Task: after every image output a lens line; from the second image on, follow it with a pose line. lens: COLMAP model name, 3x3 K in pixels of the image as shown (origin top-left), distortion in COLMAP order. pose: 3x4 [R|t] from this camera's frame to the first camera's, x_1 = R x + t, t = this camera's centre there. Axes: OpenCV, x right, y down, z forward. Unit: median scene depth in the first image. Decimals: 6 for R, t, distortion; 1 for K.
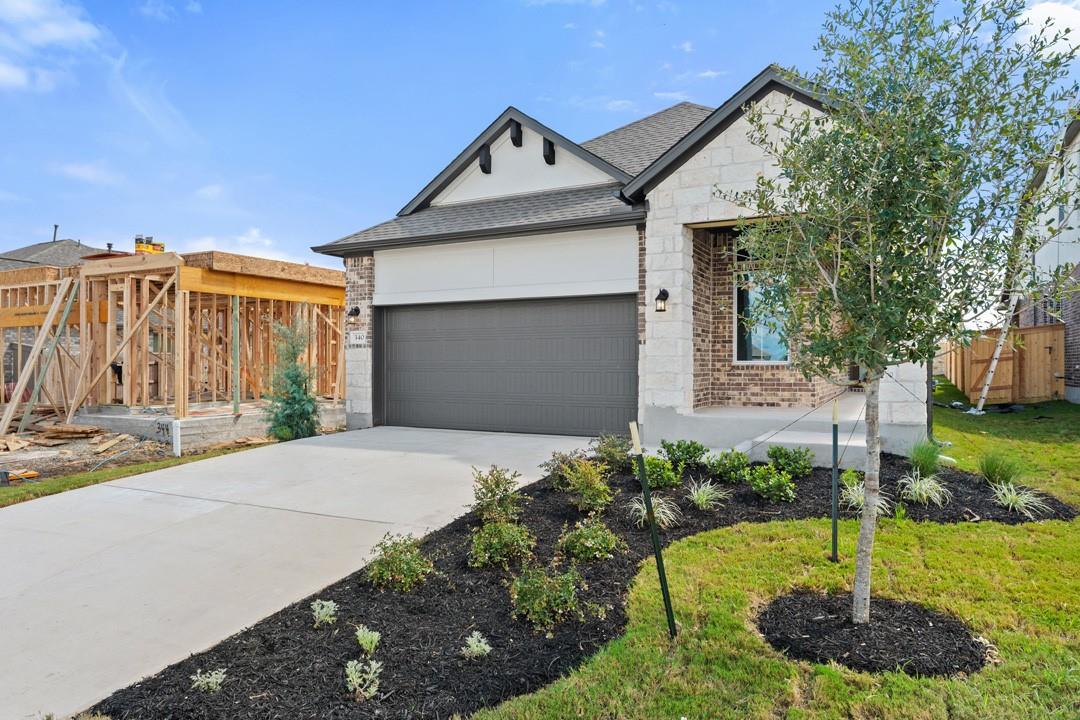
lens RADIAL K [[693.3, 0, 540.0], [0, 693.3, 360.0], [0, 0, 1]] dist [-0.001475, 0.000003]
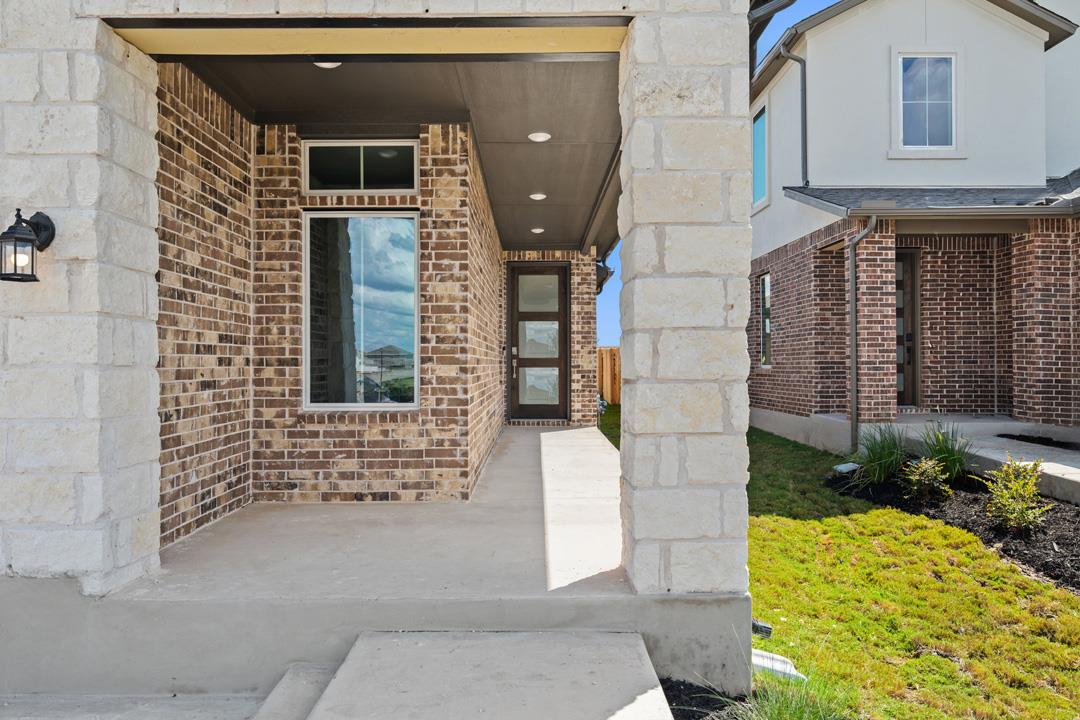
lens RADIAL K [[742.3, 0, 540.0], [0, 742.3, 360.0], [0, 0, 1]] dist [-0.004530, -0.001763]
pose [[0.880907, -0.005033, 0.473262, 0.186571], [0.005116, 0.999986, 0.001112, -0.027789], [-0.473261, 0.001442, 0.880921, 0.494256]]
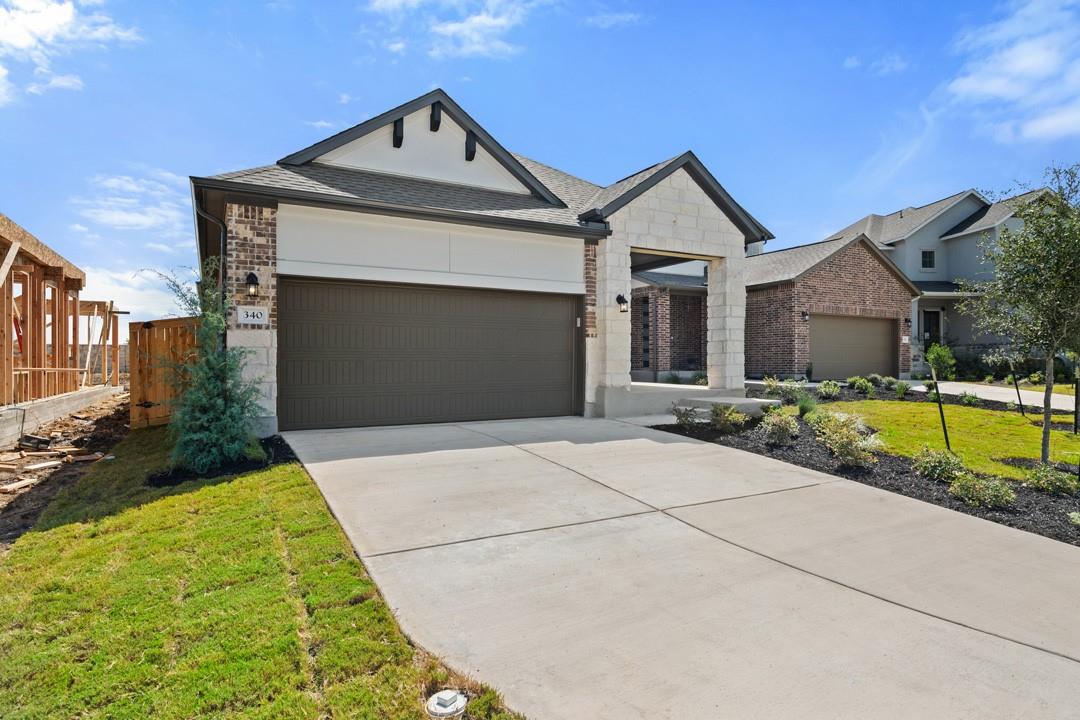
lens RADIAL K [[580.3, 0, 543.0], [0, 580.3, 360.2], [0, 0, 1]] dist [-0.003991, -0.002819]
pose [[0.548955, -0.001688, 0.835850, -0.671009], [-0.006518, 0.999959, 0.006300, 0.010447], [-0.835826, -0.008906, 0.548922, 0.448092]]
